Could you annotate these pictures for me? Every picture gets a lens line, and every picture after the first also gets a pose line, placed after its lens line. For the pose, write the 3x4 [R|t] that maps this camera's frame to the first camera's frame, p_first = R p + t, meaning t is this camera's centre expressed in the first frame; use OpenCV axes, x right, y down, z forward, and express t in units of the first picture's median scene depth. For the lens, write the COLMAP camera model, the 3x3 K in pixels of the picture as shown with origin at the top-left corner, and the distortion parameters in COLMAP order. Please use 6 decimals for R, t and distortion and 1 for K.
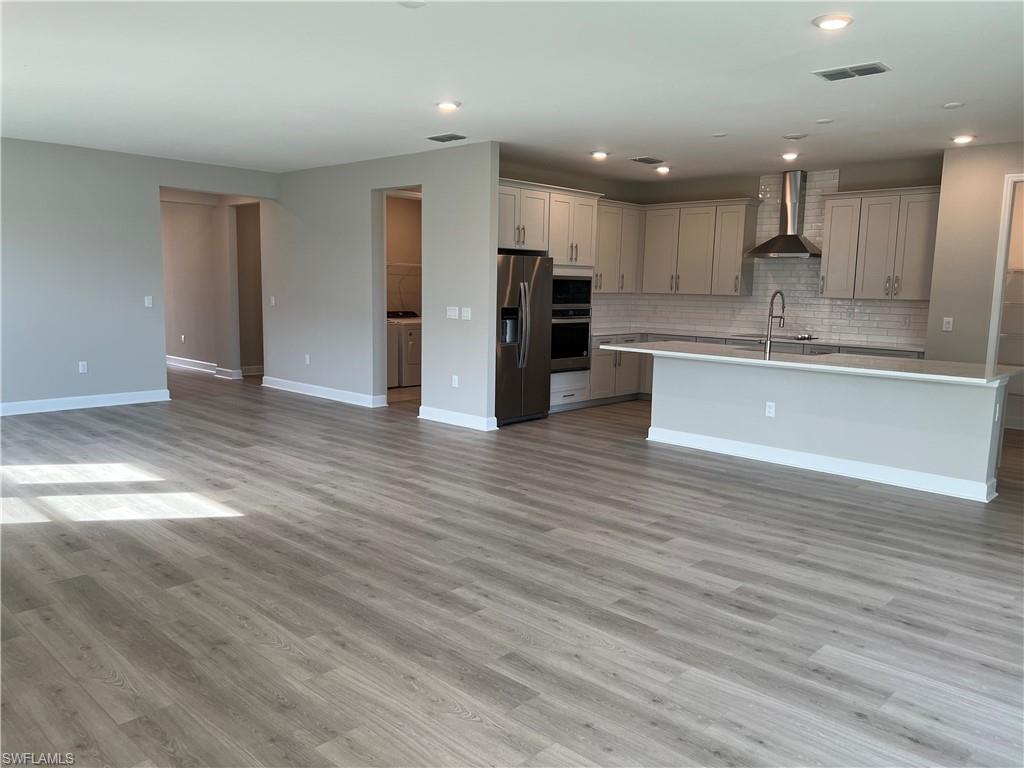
lens RADIAL K [[768.0, 0, 484.1], [0, 768.0, 404.8], [0, 0, 1]] dist [0.002193, -0.003942]
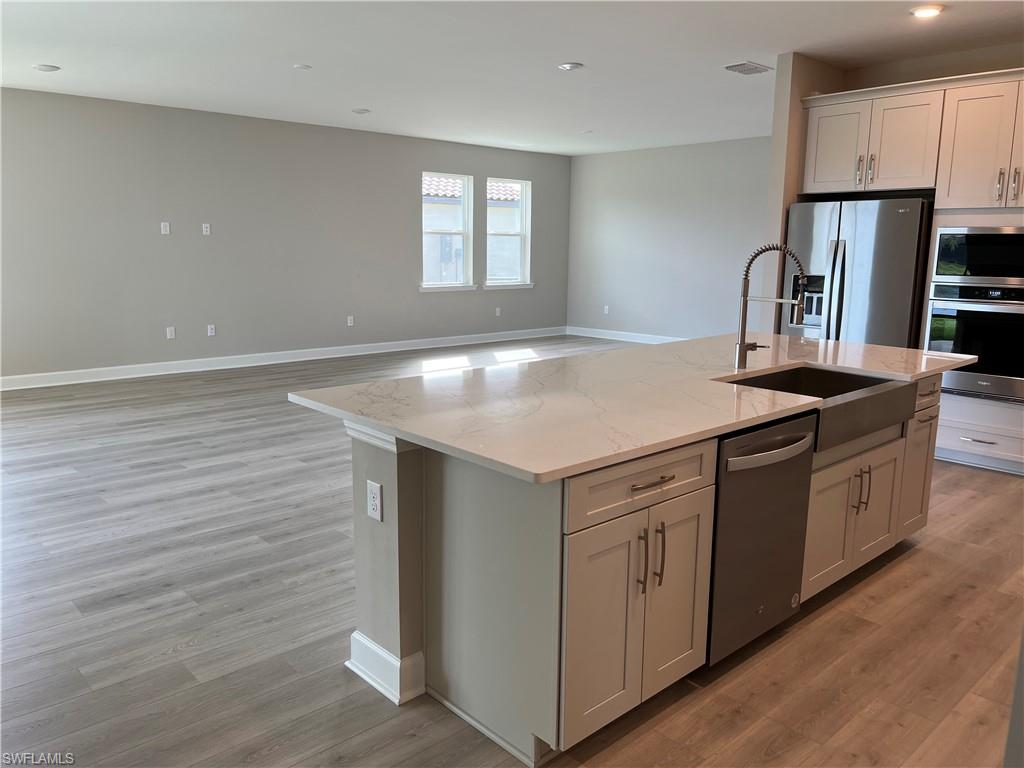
lens RADIAL K [[775.6, 0, 512.0], [0, 775.6, 384.0], [0, 0, 1]] dist [0.019745, 0.000714]
pose [[-0.039027, 0.165177, -0.985491, 0.763510], [-0.168341, 0.971059, 0.169425, -0.103074], [0.984956, 0.172511, -0.010092, 0.738978]]
